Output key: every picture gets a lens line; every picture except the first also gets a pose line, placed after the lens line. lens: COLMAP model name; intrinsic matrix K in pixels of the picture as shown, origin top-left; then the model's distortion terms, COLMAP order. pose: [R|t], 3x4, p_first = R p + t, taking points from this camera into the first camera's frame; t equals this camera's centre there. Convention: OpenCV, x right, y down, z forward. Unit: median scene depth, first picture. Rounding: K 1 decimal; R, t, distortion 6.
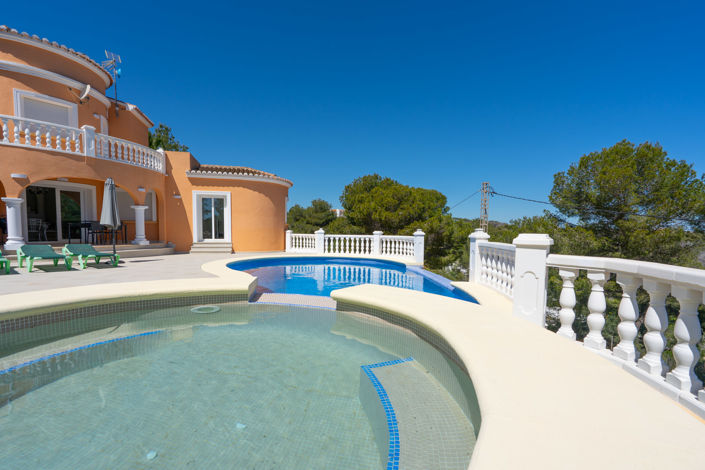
lens RADIAL K [[322.0, 0, 352.3], [0, 322.0, 252.2], [0, 0, 1]] dist [-0.003675, -0.000242]
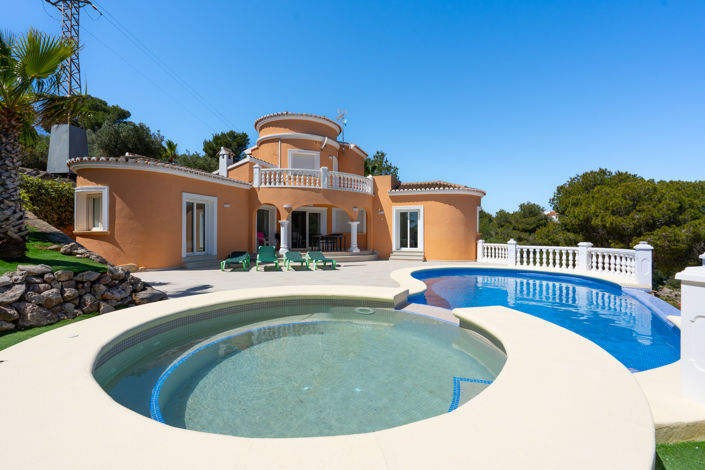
lens RADIAL K [[327.5, 0, 352.5], [0, 327.5, 235.0], [0, 0, 1]] dist [-0.001121, 0.000149]
pose [[0.805823, -0.005454, -0.592131, 0.096145], [-0.033014, 0.997989, -0.054120, -0.018660], [0.591235, 0.063160, 0.804022, -0.045256]]
